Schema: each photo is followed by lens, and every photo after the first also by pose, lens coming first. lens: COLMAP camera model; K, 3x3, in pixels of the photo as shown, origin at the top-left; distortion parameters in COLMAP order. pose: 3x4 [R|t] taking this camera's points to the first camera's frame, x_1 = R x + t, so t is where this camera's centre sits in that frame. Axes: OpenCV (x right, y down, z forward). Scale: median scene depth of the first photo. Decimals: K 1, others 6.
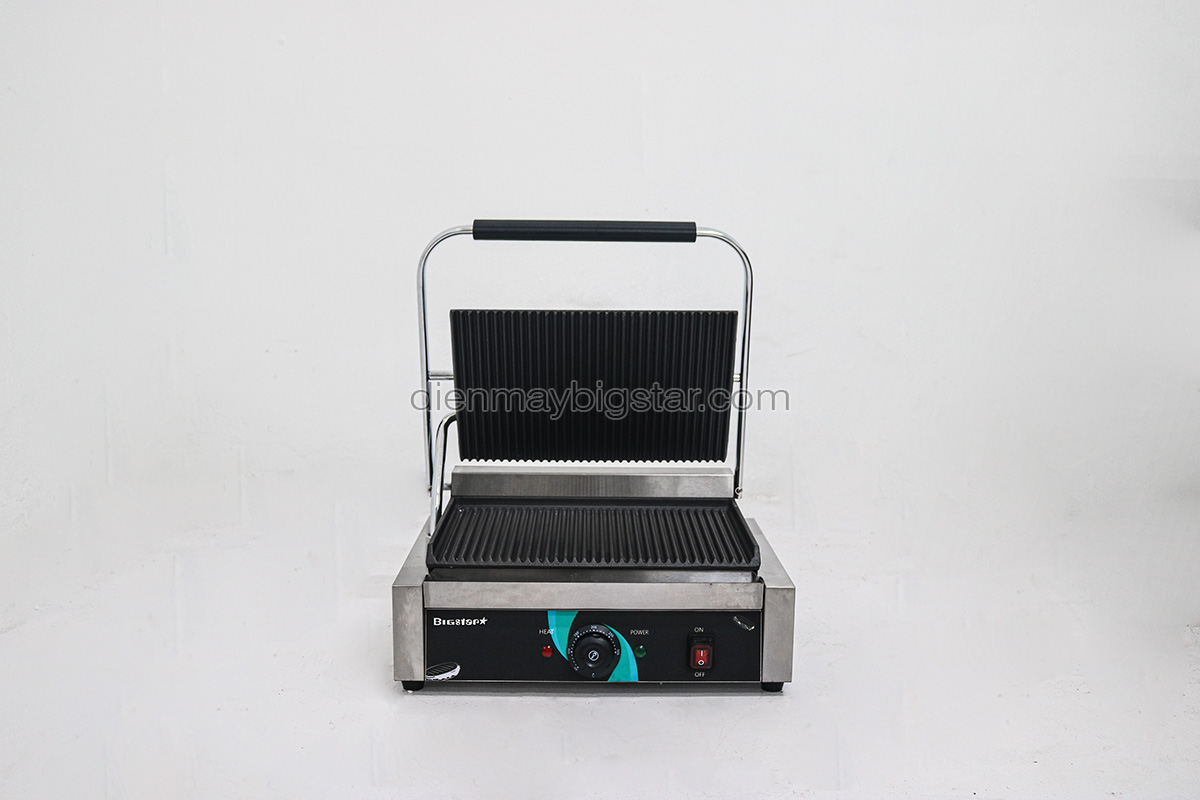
lens RADIAL K [[1301.6, 0, 600.0], [0, 1301.6, 400.0], [0, 0, 1]] dist [-0.102662, -0.000562]
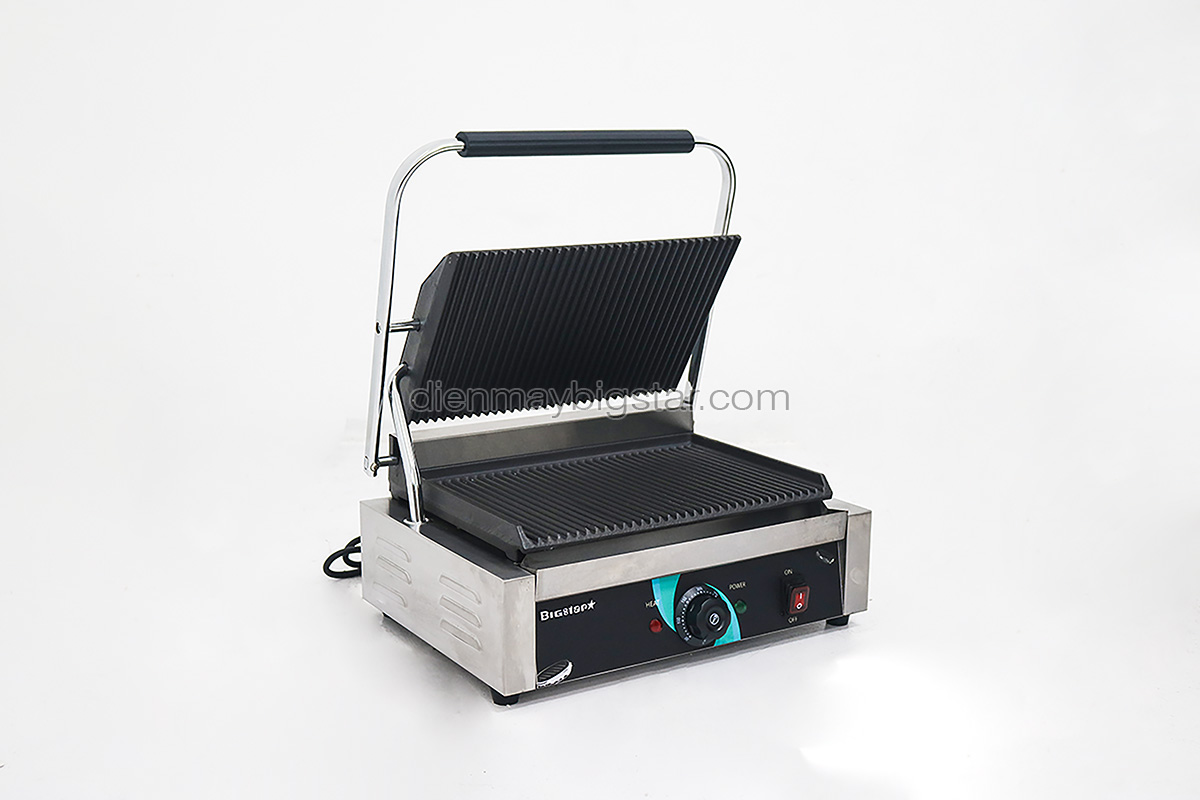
lens RADIAL K [[1499.4, 0, 600.0], [0, 1499.4, 400.0], [0, 0, 1]] dist [-0.016826, -0.005666]
pose [[0.853127, -0.111466, 0.509657, -0.572079], [0.089938, 0.993706, 0.066783, -0.028544], [-0.513893, -0.011137, 0.857782, 0.153483]]
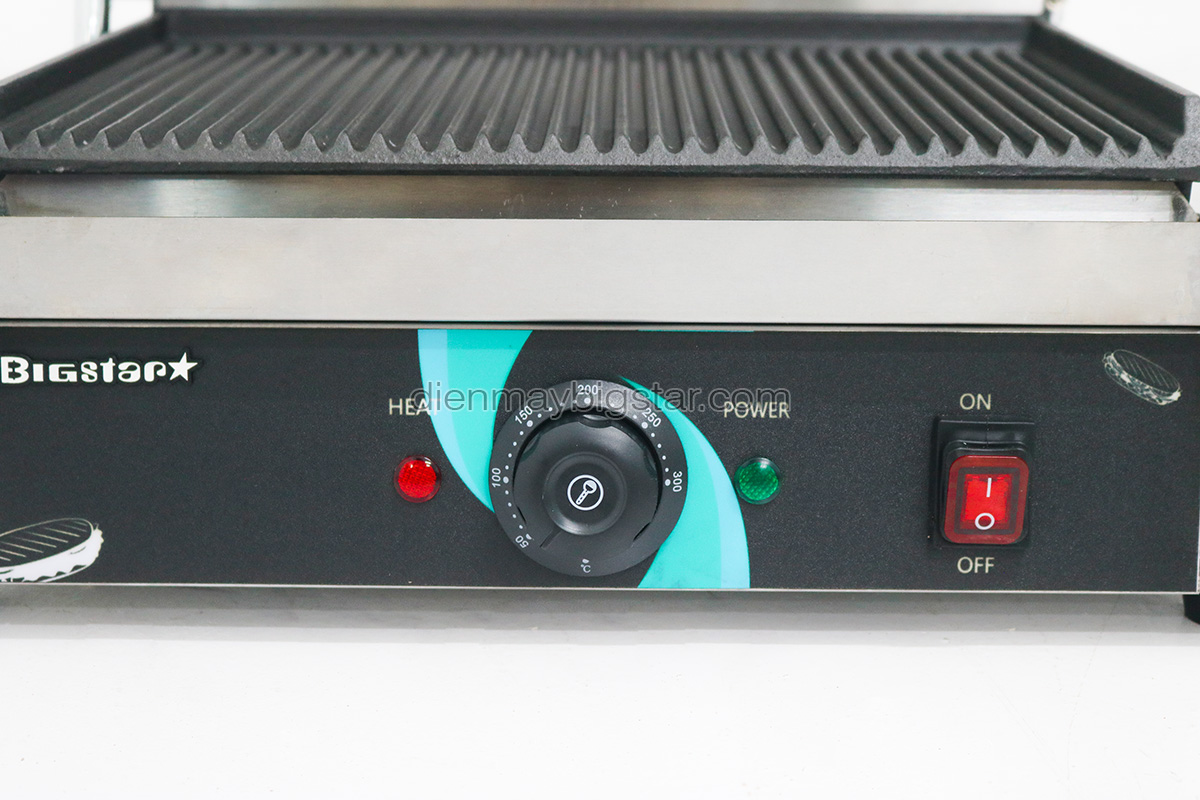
lens RADIAL K [[2010.6, 0, 600.0], [0, 2010.6, 400.0], [0, 0, 1]] dist [-0.000818, -0.031236]
pose [[0.999724, 0.001952, -0.023408, 0.007560], [0.001039, 0.991888, 0.127108, 0.123652], [0.023466, -0.127098, 0.991613, 0.582838]]
